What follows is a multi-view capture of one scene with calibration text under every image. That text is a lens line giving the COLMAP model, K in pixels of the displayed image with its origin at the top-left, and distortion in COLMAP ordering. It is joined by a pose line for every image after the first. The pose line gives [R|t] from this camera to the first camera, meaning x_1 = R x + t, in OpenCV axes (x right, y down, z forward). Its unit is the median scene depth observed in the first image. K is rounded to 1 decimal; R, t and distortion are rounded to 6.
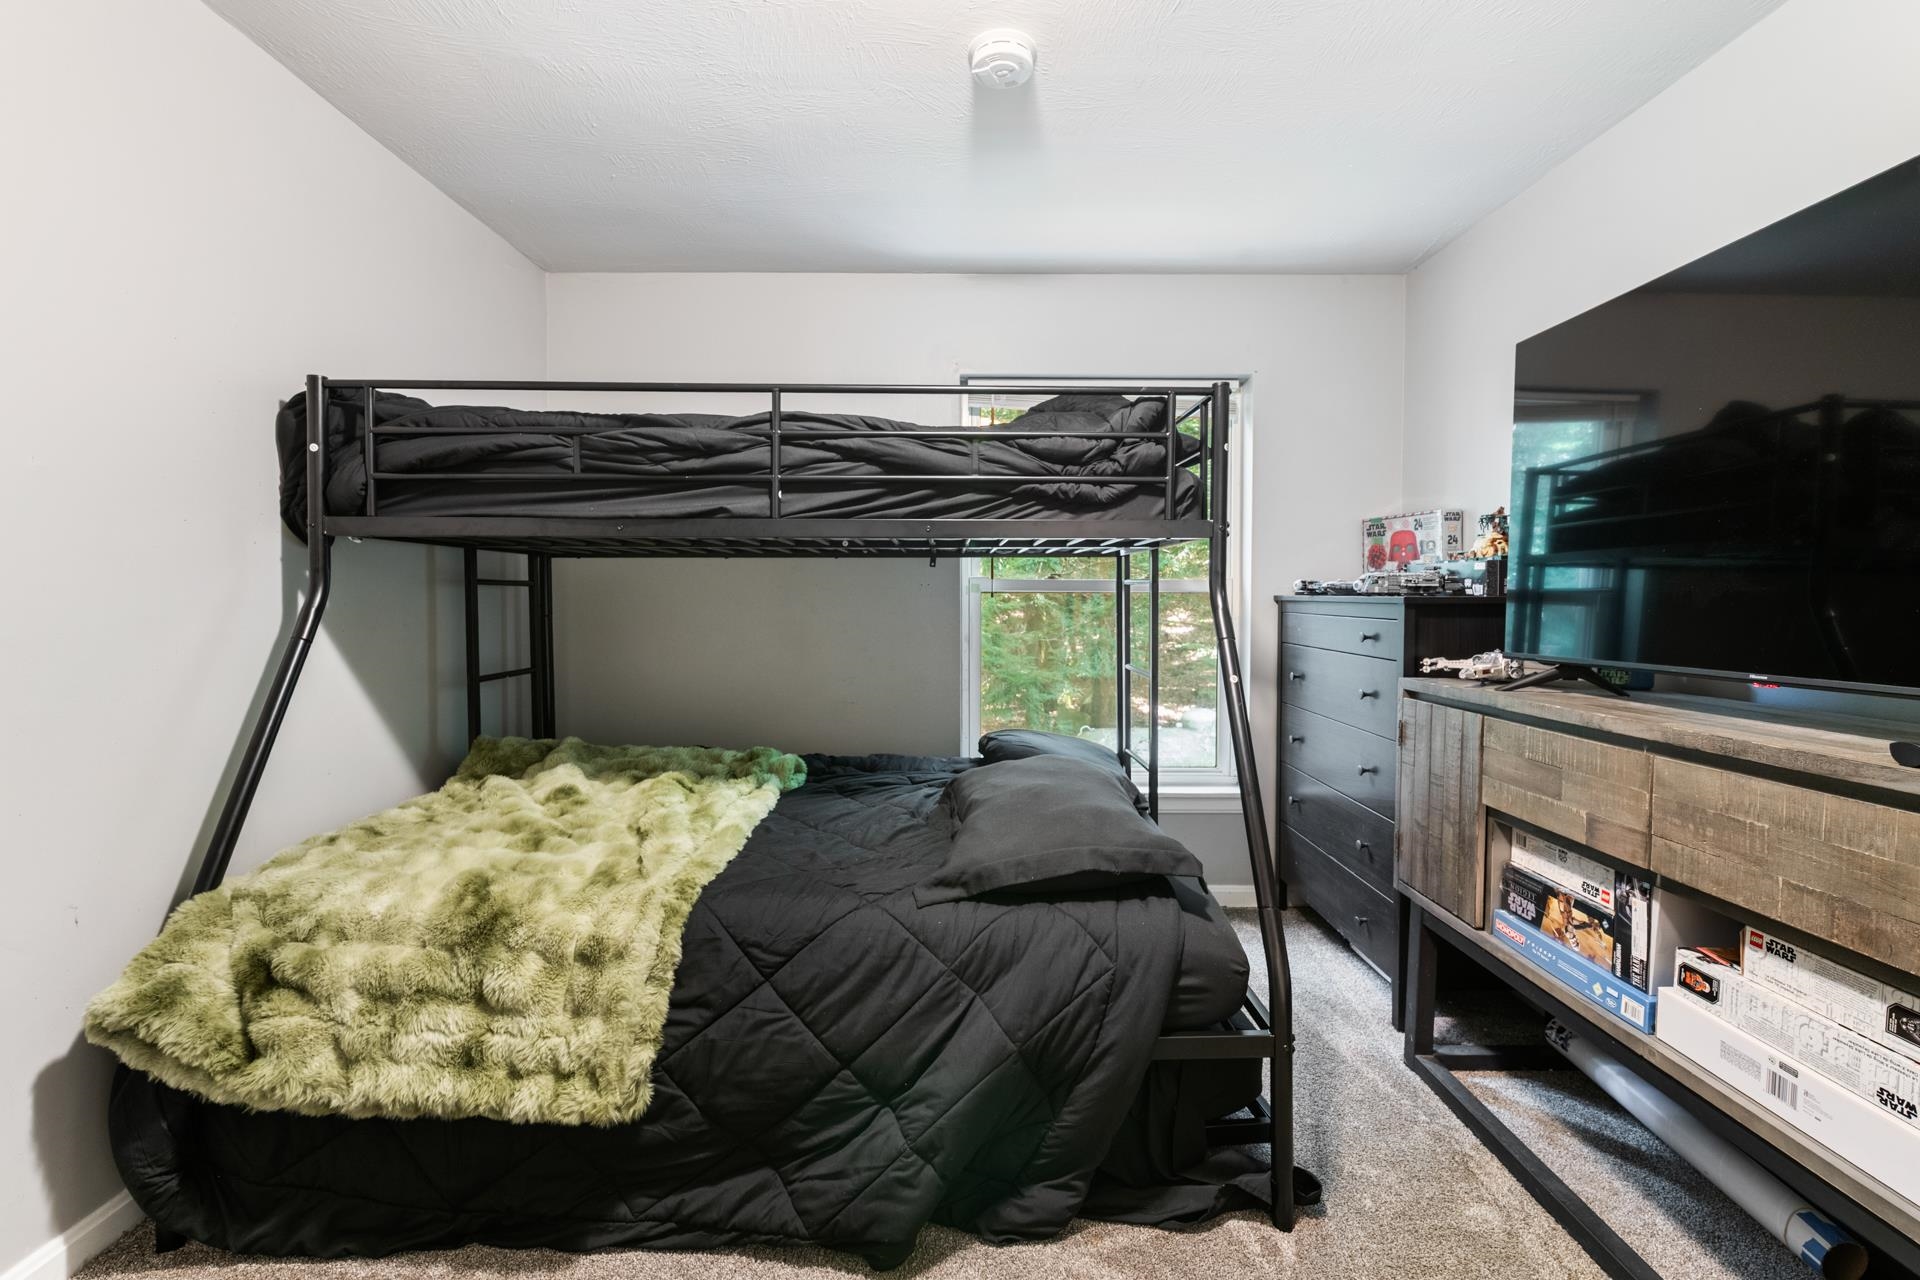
lens RADIAL K [[844.5, 0, 981.5], [0, 844.5, 619.4], [0, 0, 1]] dist [0.002134, -0.005692]
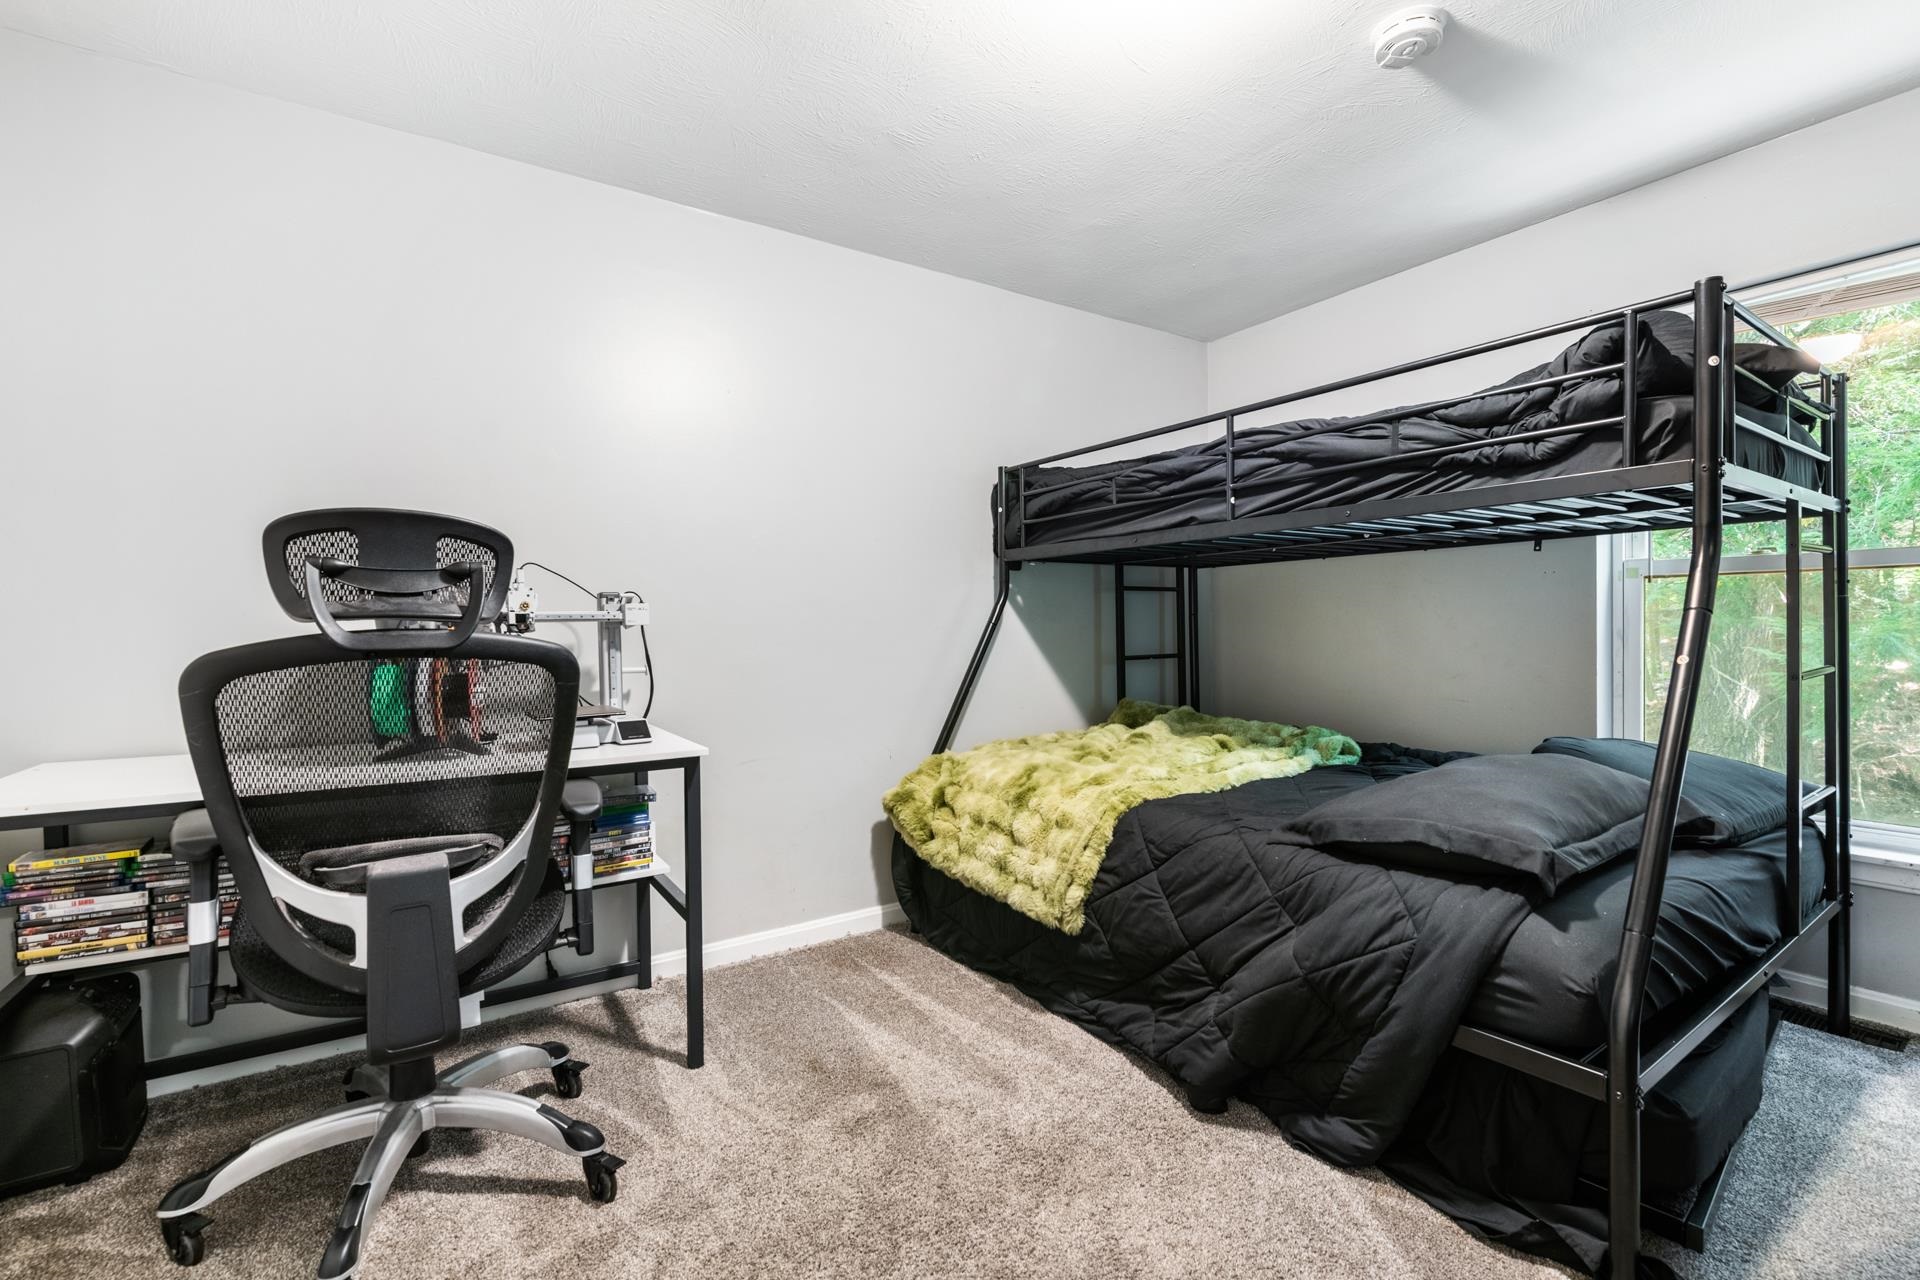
lens RADIAL K [[841.0, 0, 968.5], [0, 841.0, 645.0], [0, 0, 1]] dist [0.001713, -0.005765]
pose [[0.554082, 0.009113, -0.832413, 0.686887], [-0.004973, 0.999958, 0.007637, 0.064373], [0.832448, -0.000092, 0.554104, 0.017680]]
